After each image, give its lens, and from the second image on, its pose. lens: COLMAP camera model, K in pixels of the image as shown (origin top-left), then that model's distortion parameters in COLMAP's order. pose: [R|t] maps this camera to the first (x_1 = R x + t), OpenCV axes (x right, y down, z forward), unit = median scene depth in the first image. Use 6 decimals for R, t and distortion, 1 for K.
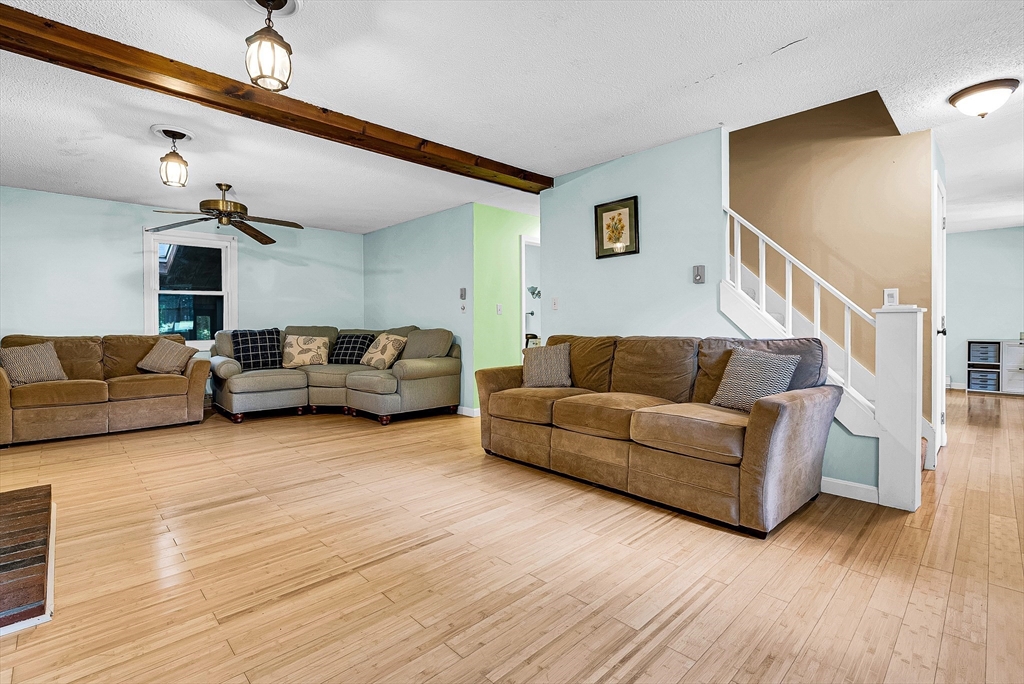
lens RADIAL K [[475.8, 0, 513.5], [0, 475.8, 337.7], [0, 0, 1]] dist [-0.001274, 0.000641]
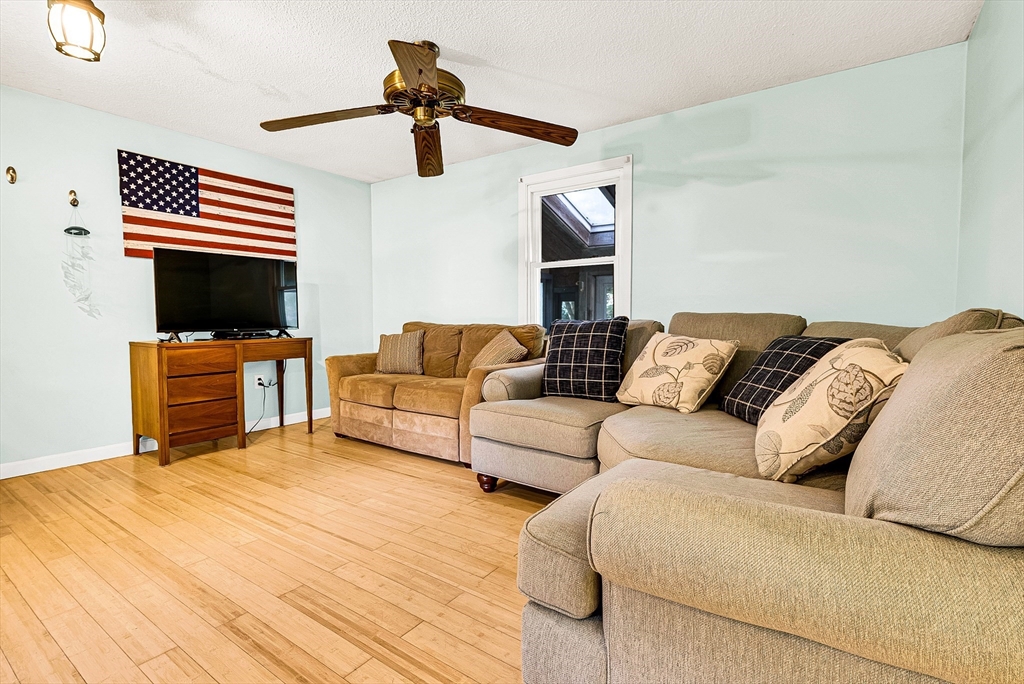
lens RADIAL K [[475.8, 0, 513.5], [0, 475.8, 337.7], [0, 0, 1]] dist [-0.001274, 0.000641]
pose [[0.172528, 0.045712, -0.983943, -0.073061], [-0.023962, 0.998822, 0.042202, -0.031746], [0.984713, 0.016296, 0.173420, 1.519158]]
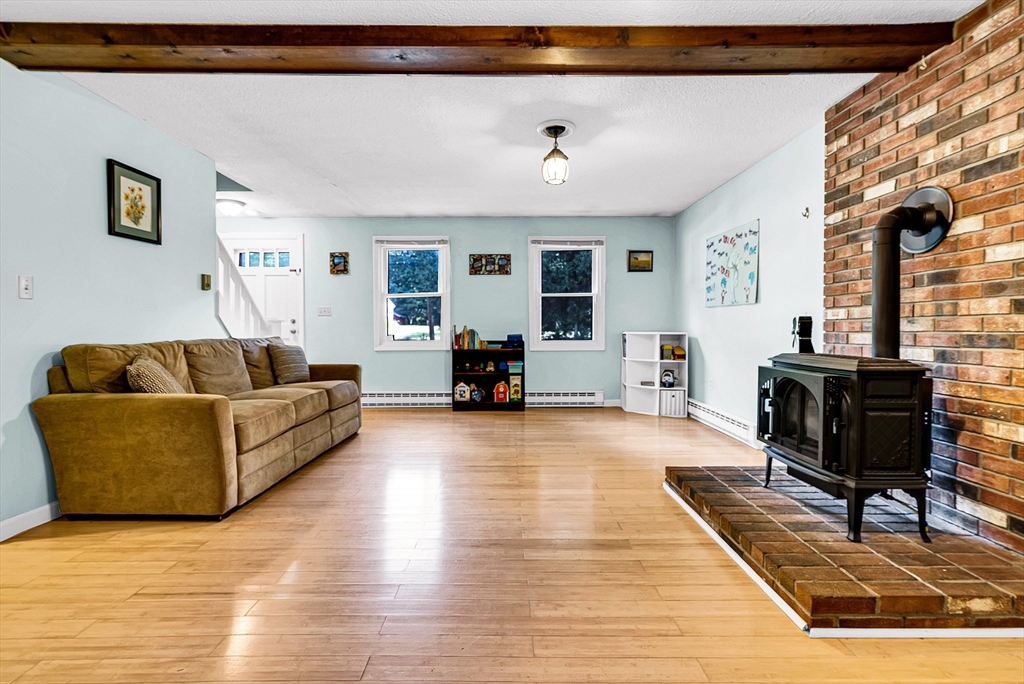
lens RADIAL K [[467.3, 0, 507.0], [0, 467.3, 335.5], [0, 0, 1]] dist [-0.004019, 0.000513]
pose [[-0.712692, -0.010917, 0.701392, -0.988547], [0.019777, 0.999169, 0.035647, -0.037740], [-0.701198, 0.039276, -0.711883, 1.460085]]
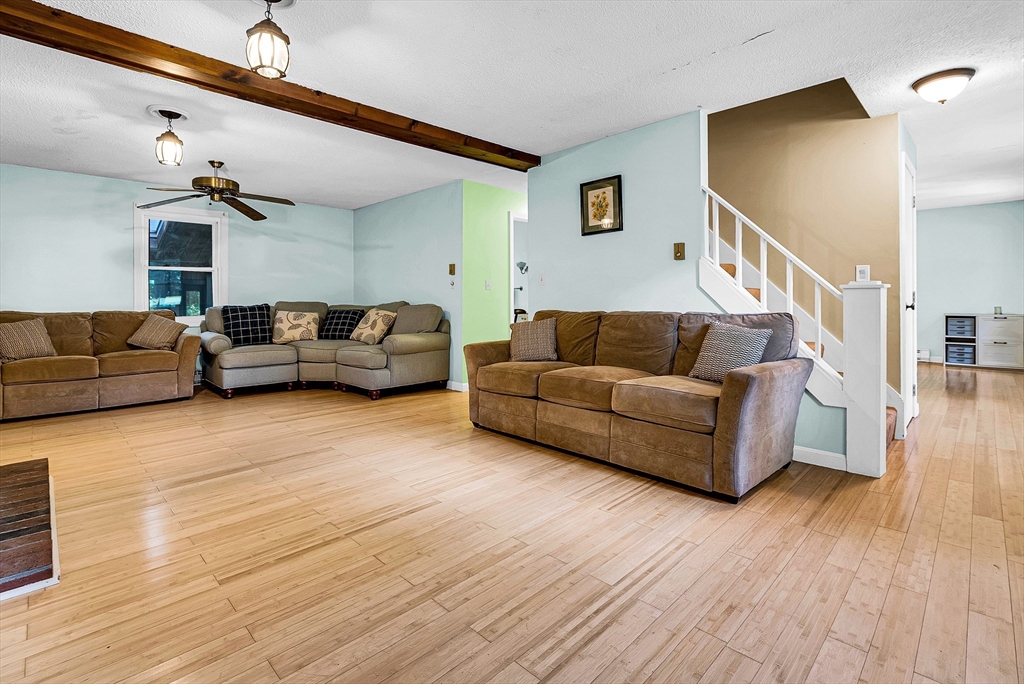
lens RADIAL K [[480.0, 0, 499.1], [0, 480.0, 299.9], [0, 0, 1]] dist [-0.001355, -0.000334]
pose [[0.999951, -0.002258, -0.009665, 0.007432], [0.001997, 0.999636, -0.026899, -0.000345], [0.009722, 0.026879, 0.999591, -0.041498]]
